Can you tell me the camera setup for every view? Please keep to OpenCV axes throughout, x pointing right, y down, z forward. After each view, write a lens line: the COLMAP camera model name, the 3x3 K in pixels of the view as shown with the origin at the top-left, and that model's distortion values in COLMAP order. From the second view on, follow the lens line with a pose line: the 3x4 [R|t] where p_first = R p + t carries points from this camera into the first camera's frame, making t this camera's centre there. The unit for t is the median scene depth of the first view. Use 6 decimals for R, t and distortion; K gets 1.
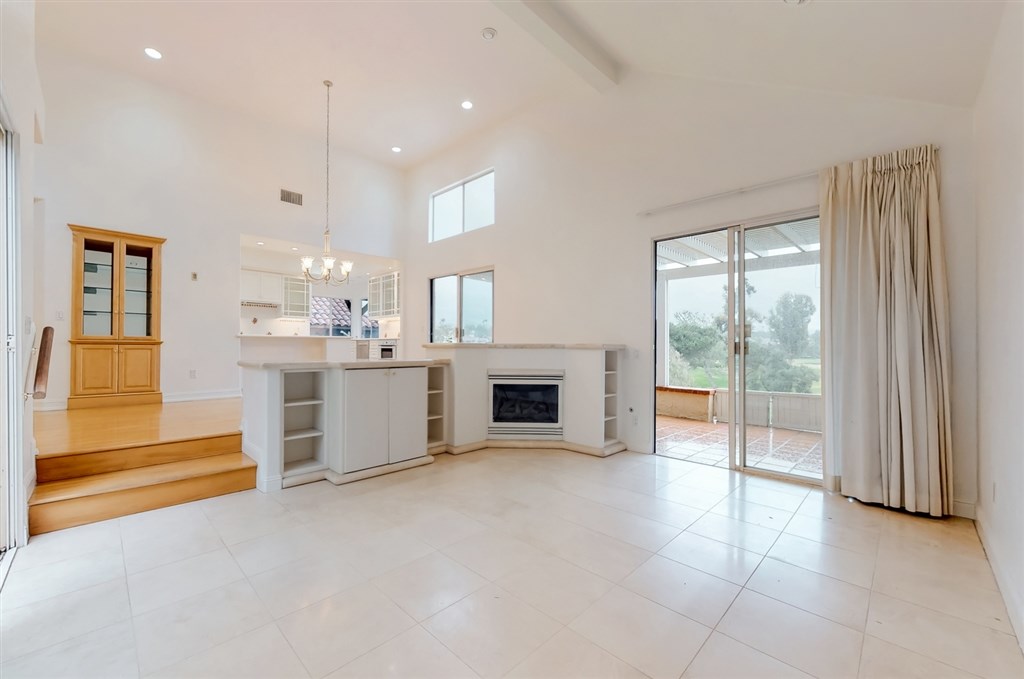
lens RADIAL K [[404.3, 0, 510.1], [0, 404.3, 337.3], [0, 0, 1]] dist [-0.015002, 0.000068]
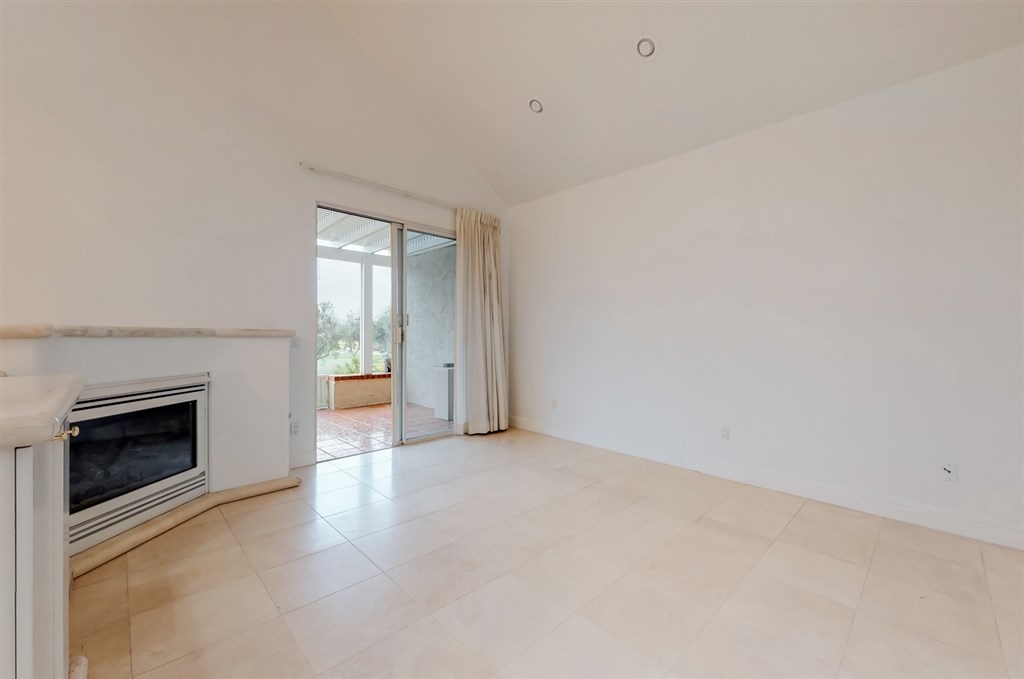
lens RADIAL K [[404.3, 0, 517.0], [0, 404.3, 341.4], [0, 0, 1]] dist [-0.015002, 0.000068]
pose [[0.009385, -0.016145, 0.999826, -0.463485], [-0.028035, 0.999472, 0.016402, 0.013178], [-0.999563, -0.028184, 0.008927, 0.575202]]
